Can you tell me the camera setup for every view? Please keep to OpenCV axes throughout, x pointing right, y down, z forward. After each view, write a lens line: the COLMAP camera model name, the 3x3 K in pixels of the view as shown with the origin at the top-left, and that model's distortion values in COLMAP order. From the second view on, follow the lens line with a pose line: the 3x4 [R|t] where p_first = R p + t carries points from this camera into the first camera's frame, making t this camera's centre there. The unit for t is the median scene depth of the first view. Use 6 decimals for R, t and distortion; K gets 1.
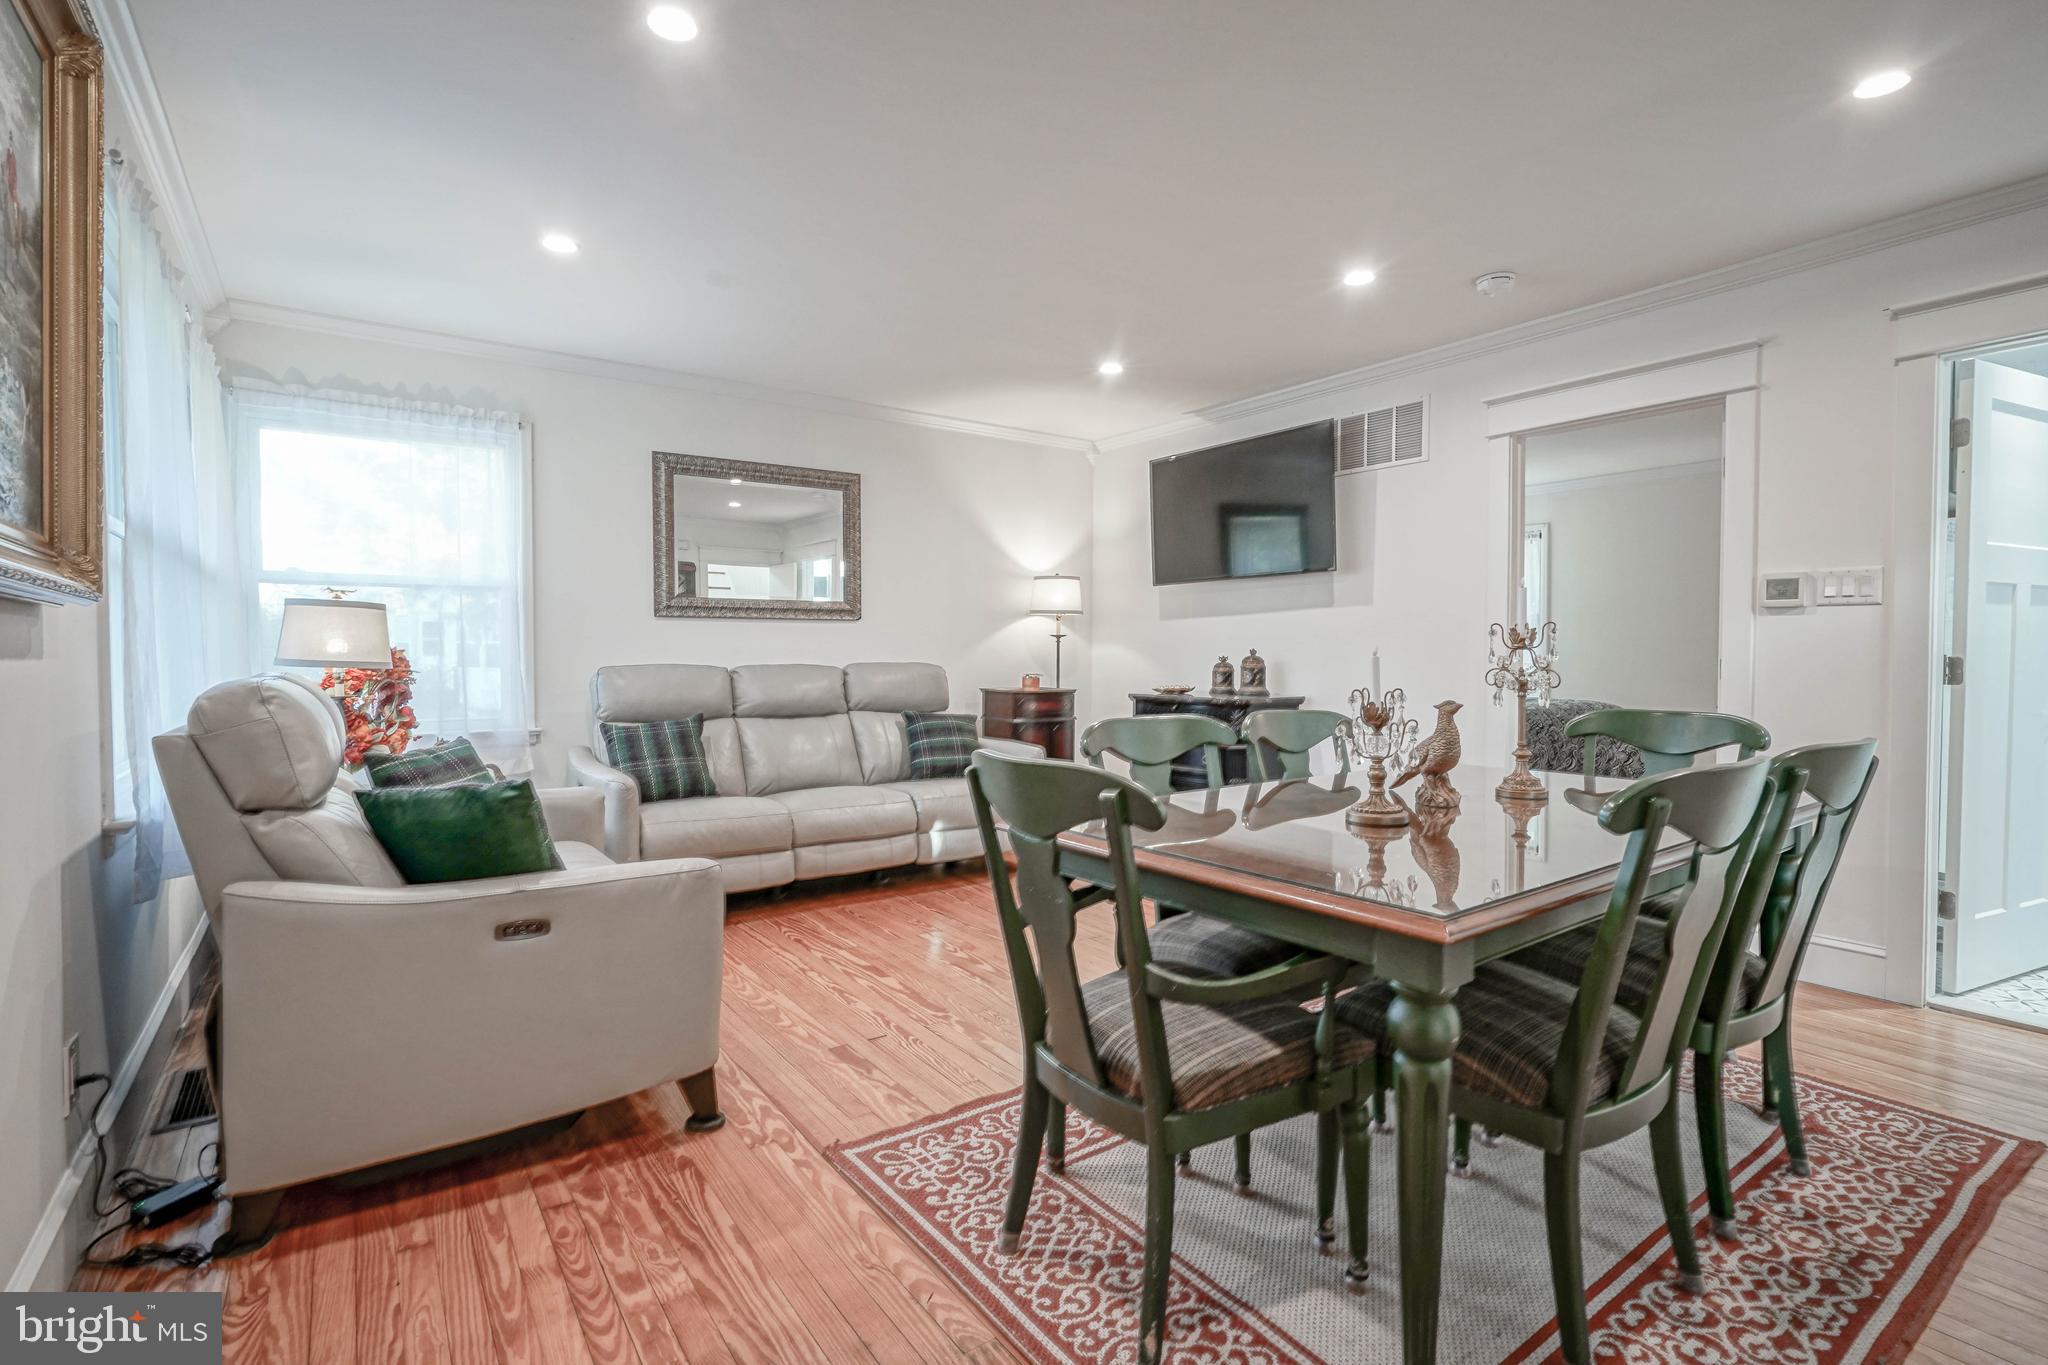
lens RADIAL K [[943.2, 0, 1014.5], [0, 943.2, 672.6], [0, 0, 1]] dist [-0.004137, 0.000283]
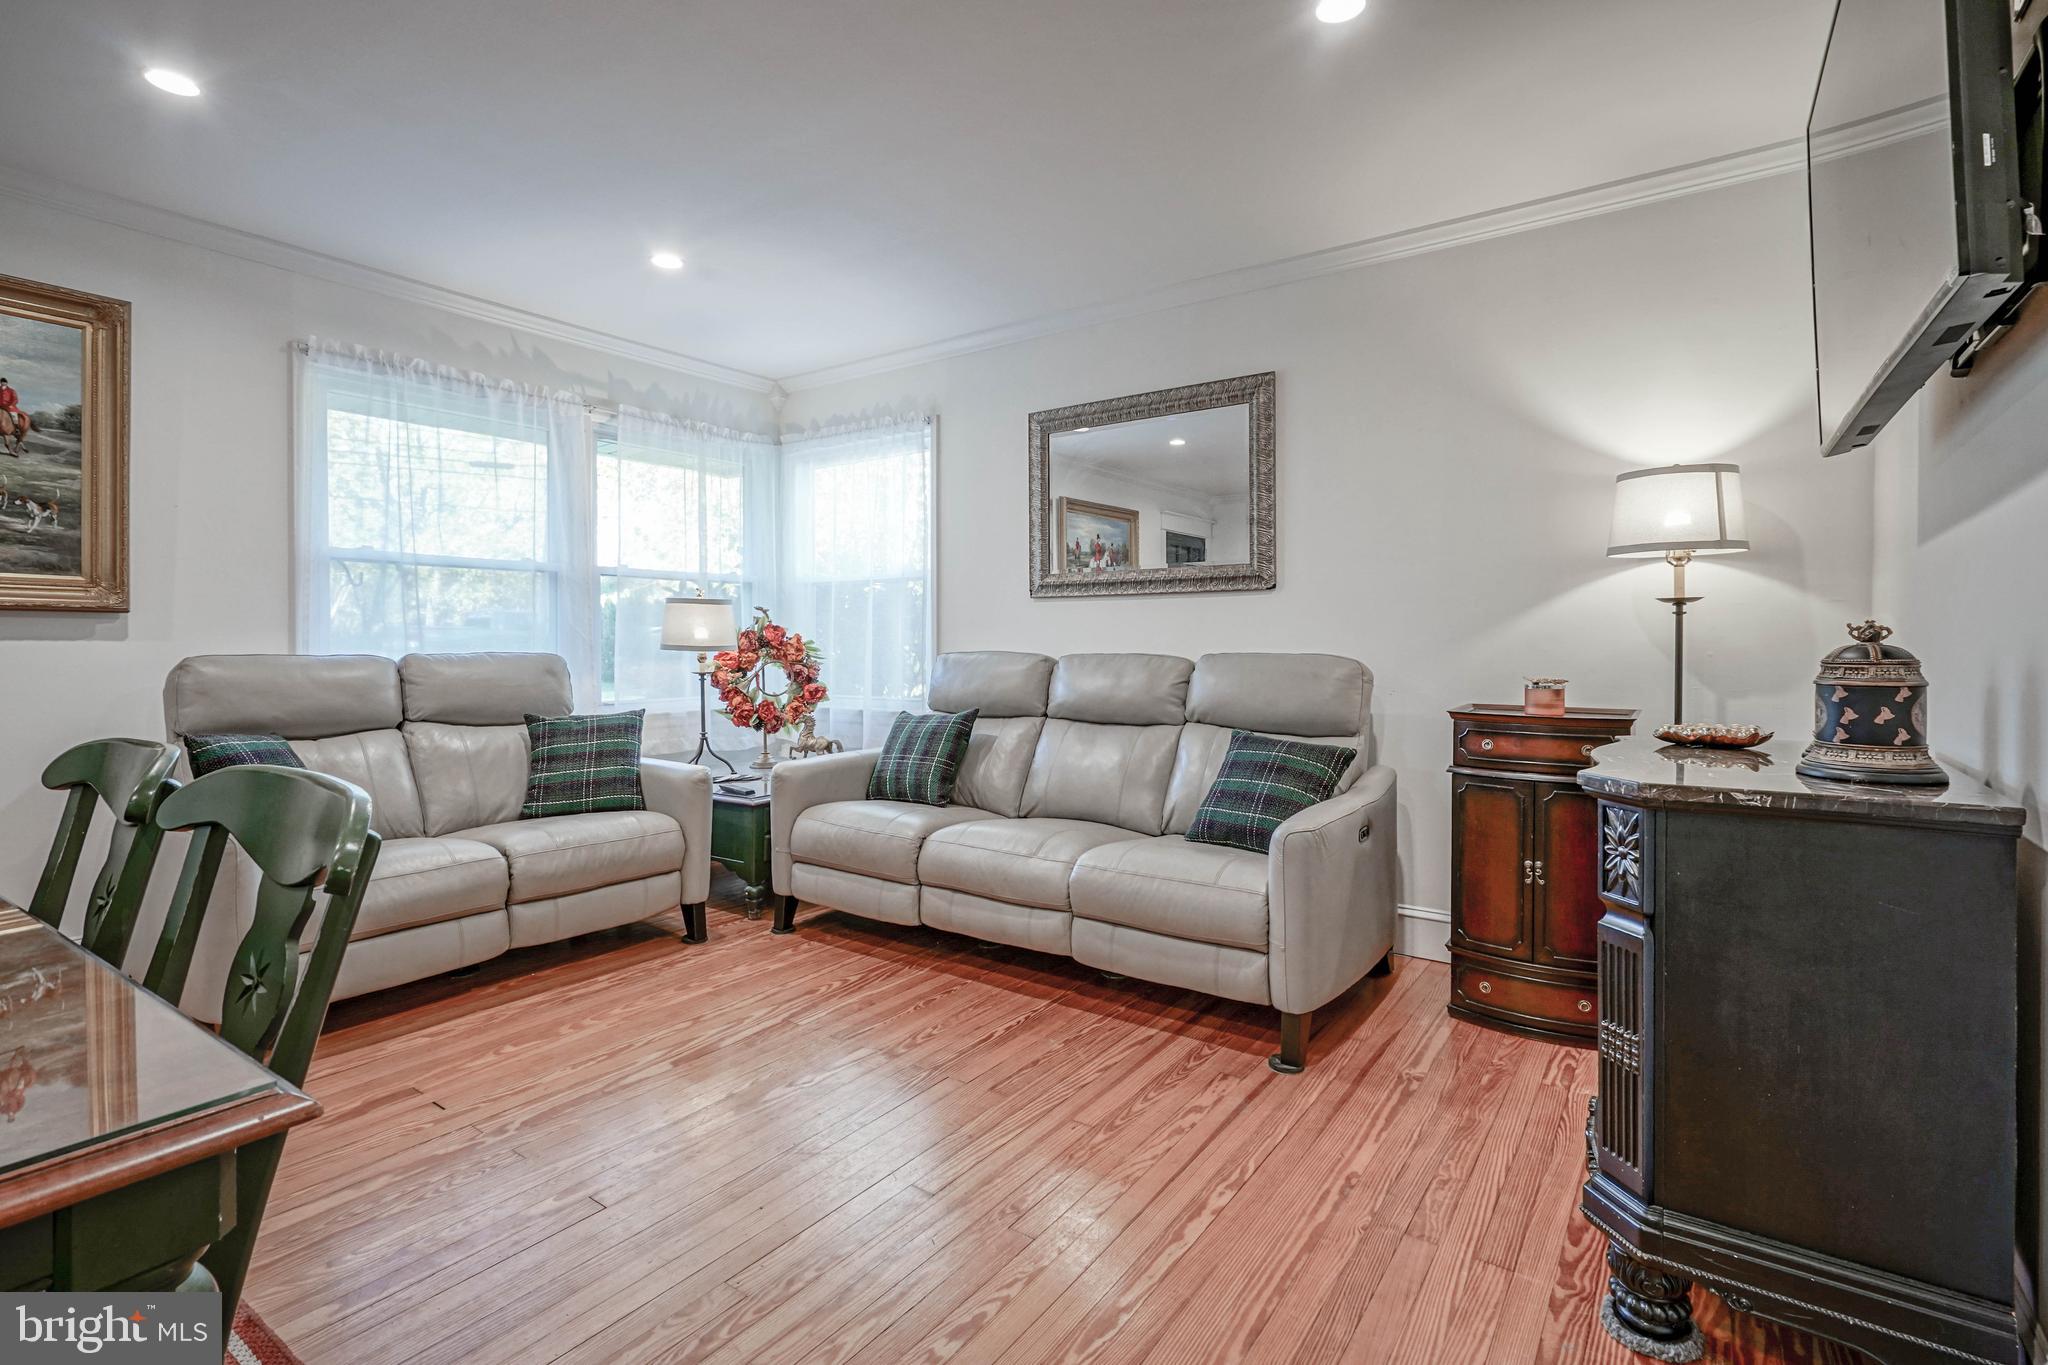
lens RADIAL K [[943.2, 0, 1028.8], [0, 943.2, 652.7], [0, 0, 1]] dist [-0.004137, 0.000283]
pose [[0.346574, 0.011612, -0.937951, 0.529527], [-0.020796, 0.999773, 0.004694, -0.013480], [0.937792, 0.017879, 0.346737, 0.796076]]
